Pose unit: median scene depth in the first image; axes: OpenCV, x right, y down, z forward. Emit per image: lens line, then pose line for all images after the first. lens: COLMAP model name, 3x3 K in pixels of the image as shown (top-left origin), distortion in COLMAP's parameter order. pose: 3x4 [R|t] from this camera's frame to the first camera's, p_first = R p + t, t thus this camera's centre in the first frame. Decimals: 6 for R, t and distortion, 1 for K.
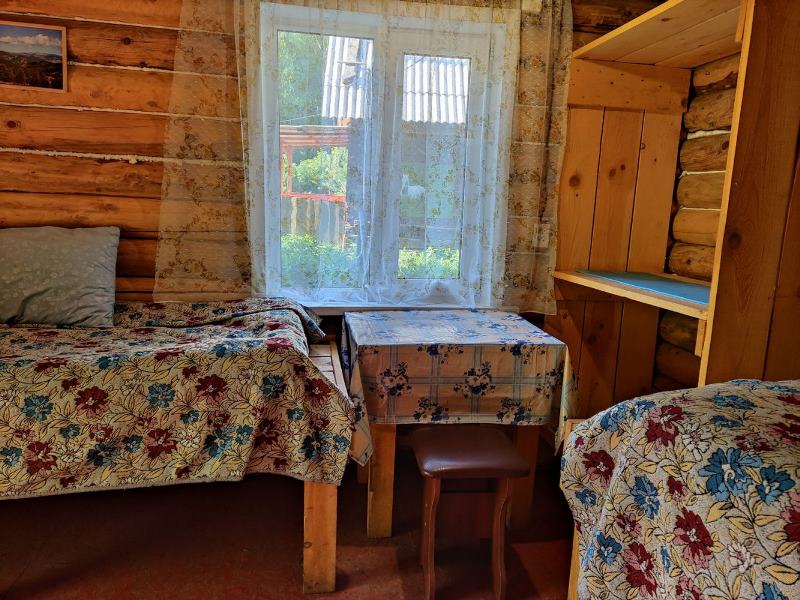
lens RADIAL K [[588.3, 0, 398.9], [0, 588.3, 298.4], [0, 0, 1]] dist [0.117195, -0.149279]
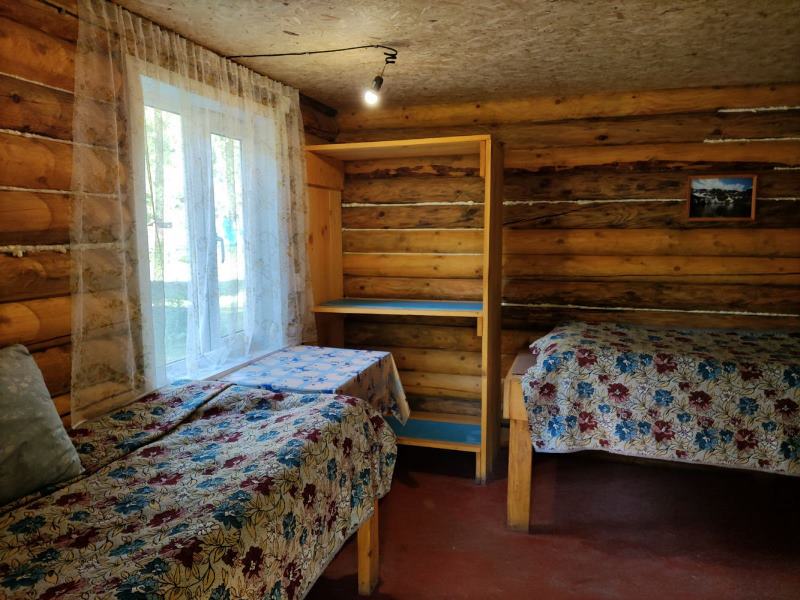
lens RADIAL K [[593.6, 0, 400.0], [0, 593.6, 300.0], [0, 0, 1]] dist [0.105455, -0.152355]
pose [[0.446182, -0.150213, 0.882246, -1.192644], [0.168632, 0.982266, 0.081959, -0.202564], [-0.878911, 0.112206, 0.463600, 0.321056]]
